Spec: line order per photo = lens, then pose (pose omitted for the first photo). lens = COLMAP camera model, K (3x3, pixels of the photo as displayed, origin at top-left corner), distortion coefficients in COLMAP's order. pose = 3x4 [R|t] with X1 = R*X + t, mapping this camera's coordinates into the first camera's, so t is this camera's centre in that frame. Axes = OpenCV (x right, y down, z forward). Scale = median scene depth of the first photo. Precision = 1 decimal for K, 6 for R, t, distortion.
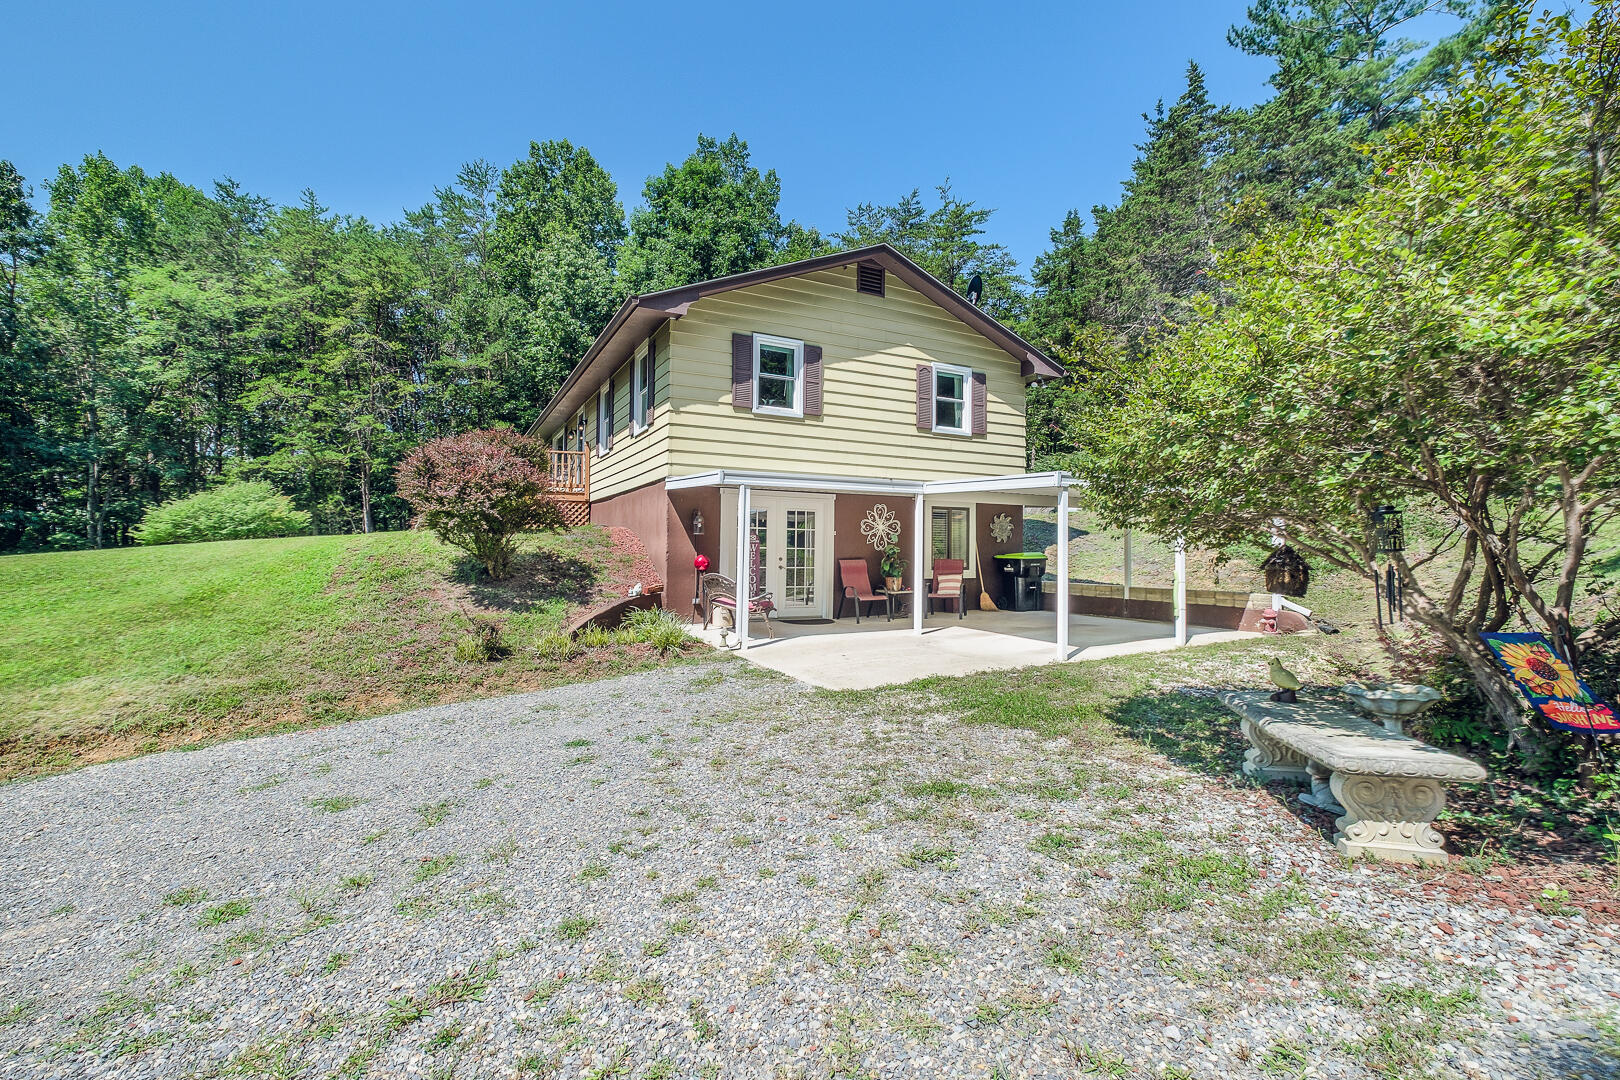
lens RADIAL K [[706.2, 0, 793.8], [0, 706.2, 532.3], [0, 0, 1]] dist [0.013694, -0.000518]
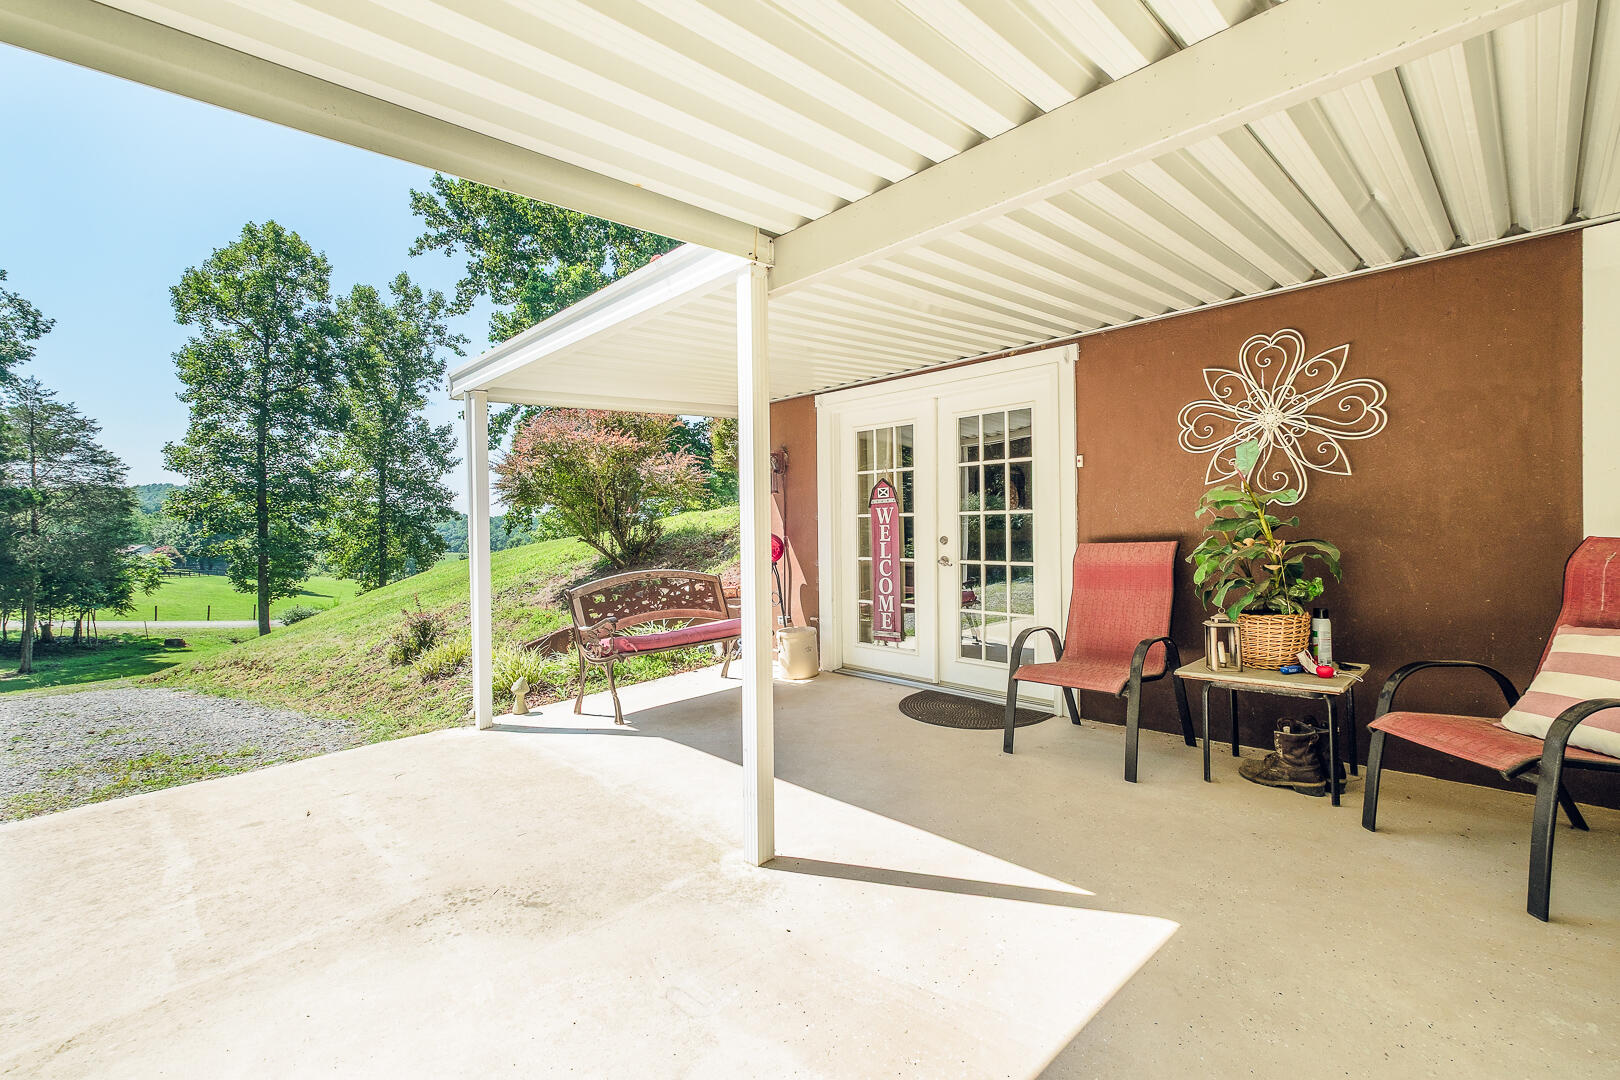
lens RADIAL K [[706.2, 0, 793.8], [0, 706.2, 532.3], [0, 0, 1]] dist [0.013694, -0.000518]
pose [[0.276597, -0.008183, -0.960951, 0.347490], [0.041885, 0.999116, 0.003548, 0.028045], [0.960073, -0.041231, 0.276695, 0.796220]]
